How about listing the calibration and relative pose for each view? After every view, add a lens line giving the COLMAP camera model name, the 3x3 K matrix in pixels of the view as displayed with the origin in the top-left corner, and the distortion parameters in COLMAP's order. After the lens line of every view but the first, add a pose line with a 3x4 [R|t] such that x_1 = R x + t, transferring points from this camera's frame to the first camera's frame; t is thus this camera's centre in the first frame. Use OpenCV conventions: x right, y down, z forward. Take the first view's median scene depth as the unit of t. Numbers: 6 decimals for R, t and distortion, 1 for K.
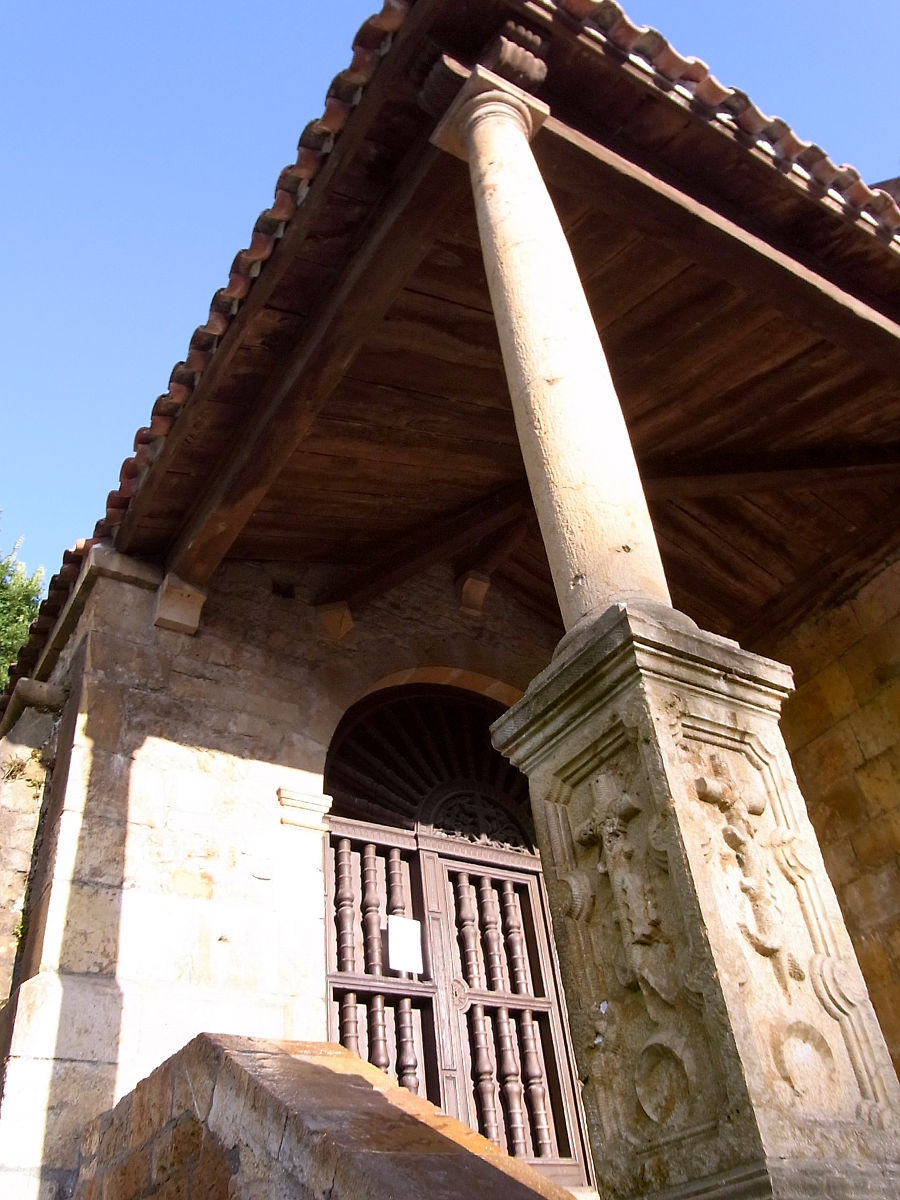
lens RADIAL K [[1095.5, 0, 450.0], [0, 1095.5, 600.0], [0, 0, 1]] dist [-0.006537, -0.029383]
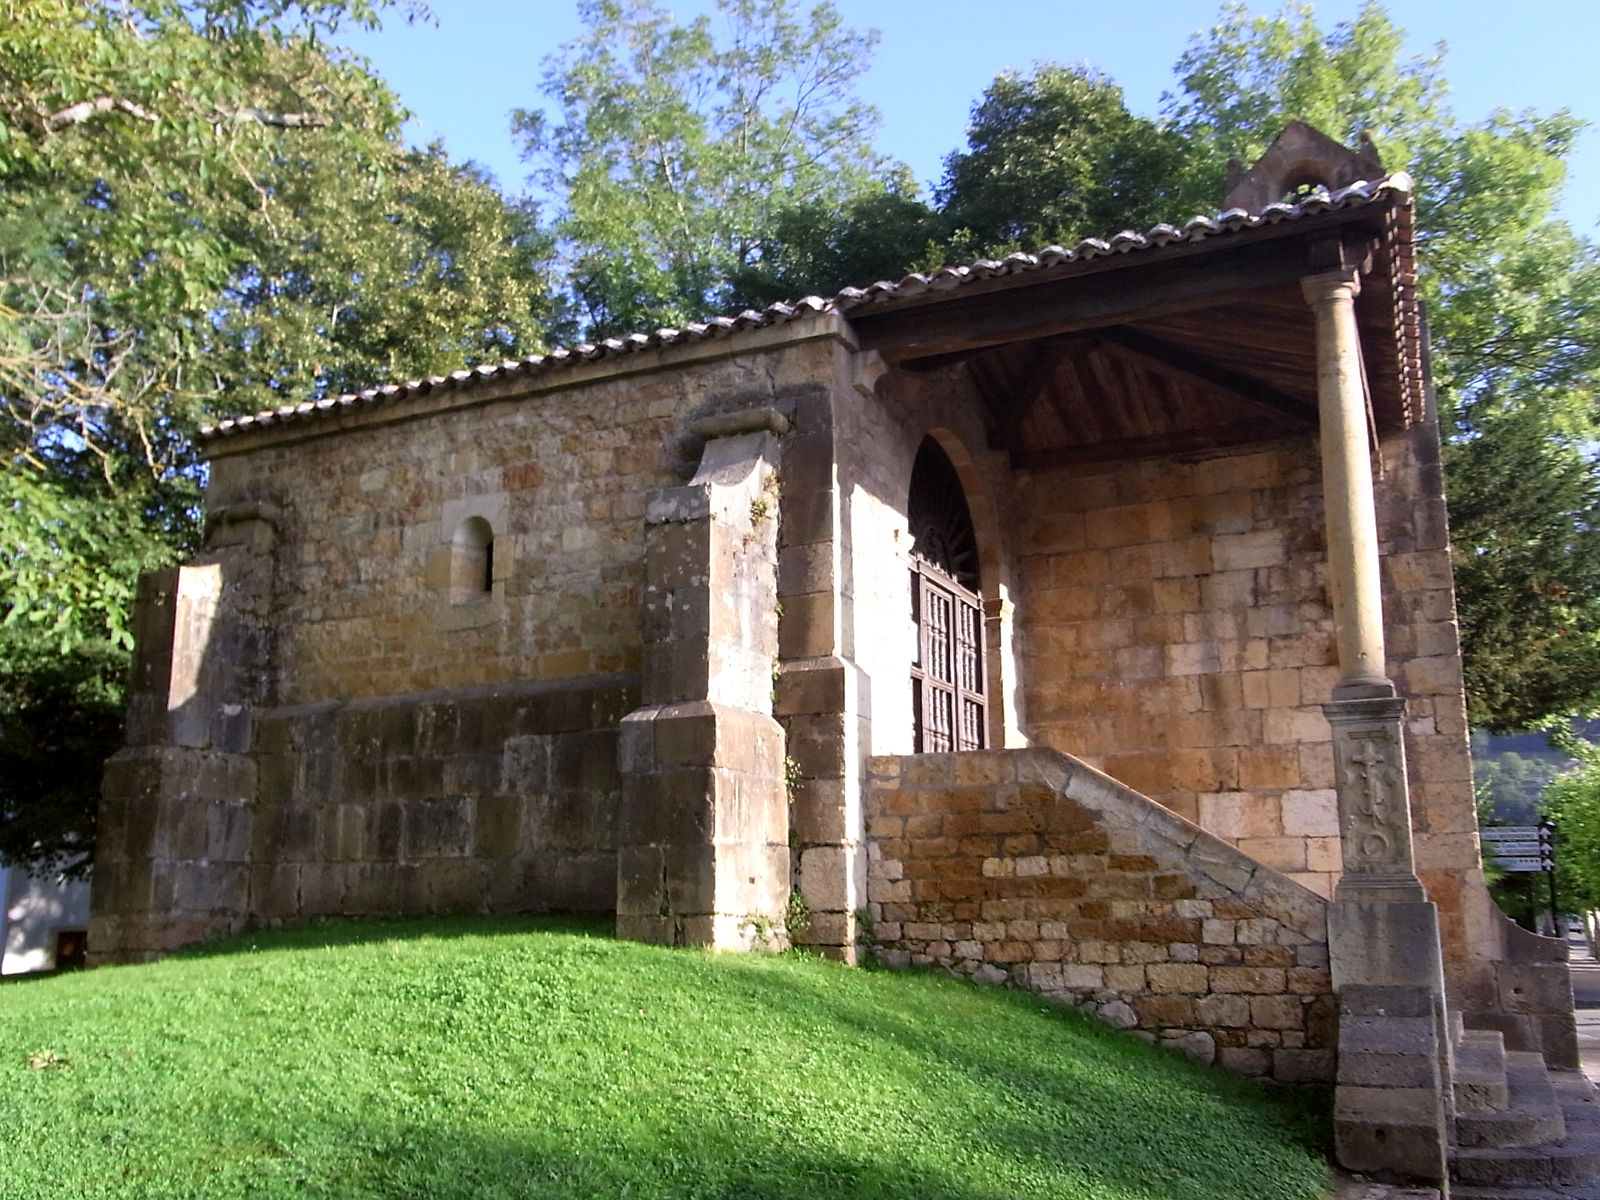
lens RADIAL K [[1460.7, 0, 844.1], [0, 1460.7, 606.4], [0, 0, 1]] dist [-0.006537, -0.029383]
pose [[0.821309, 0.203979, 0.532771, -1.110230], [-0.410474, 0.859858, 0.303570, -0.262549], [-0.396185, -0.468013, 0.789937, -0.452980]]
